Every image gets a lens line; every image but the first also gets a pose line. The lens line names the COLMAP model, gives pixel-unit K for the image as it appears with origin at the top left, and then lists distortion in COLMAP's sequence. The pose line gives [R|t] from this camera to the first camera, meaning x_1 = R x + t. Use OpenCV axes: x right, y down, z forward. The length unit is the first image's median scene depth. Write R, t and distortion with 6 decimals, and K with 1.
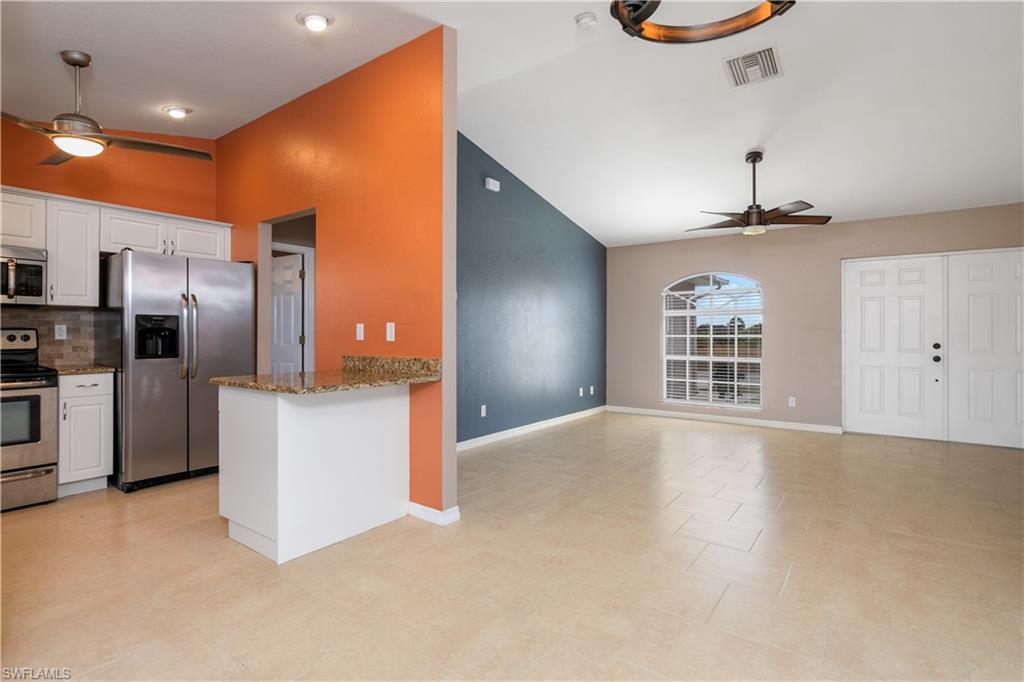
lens RADIAL K [[501.1, 0, 506.1], [0, 501.1, 332.7], [0, 0, 1]] dist [-0.000848, -0.000883]
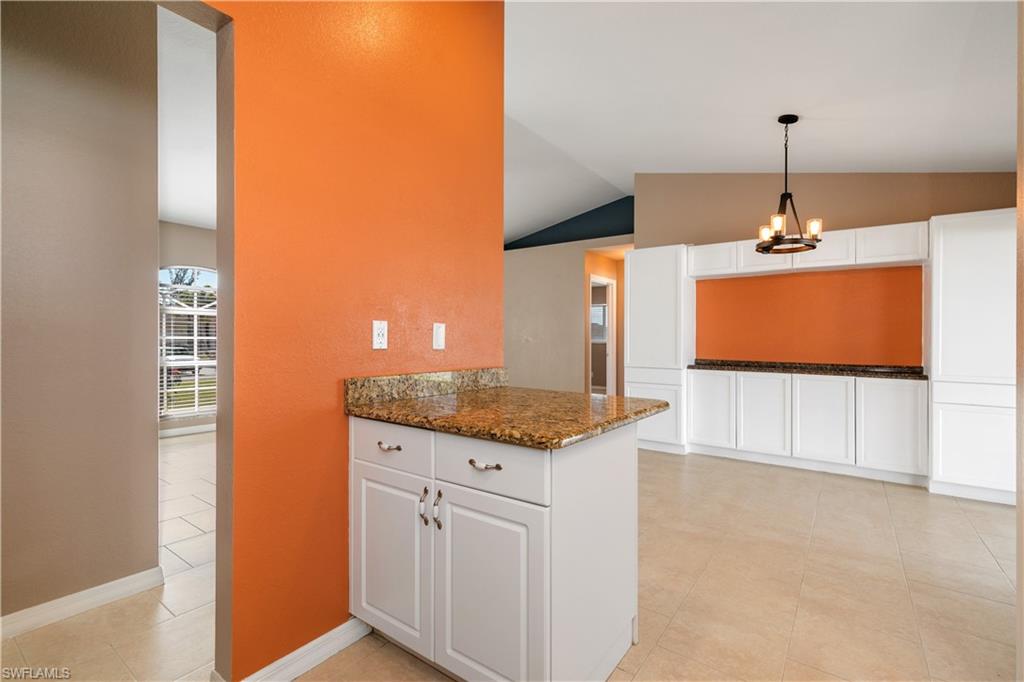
lens RADIAL K [[469.9, 0, 508.7], [0, 469.9, 332.4], [0, 0, 1]] dist [-0.000605, 0.000072]
pose [[-0.005948, 0.012543, 0.999904, -0.560309], [-0.013316, 0.999832, -0.012622, -0.000137], [-0.999894, -0.013390, -0.005780, 0.569561]]
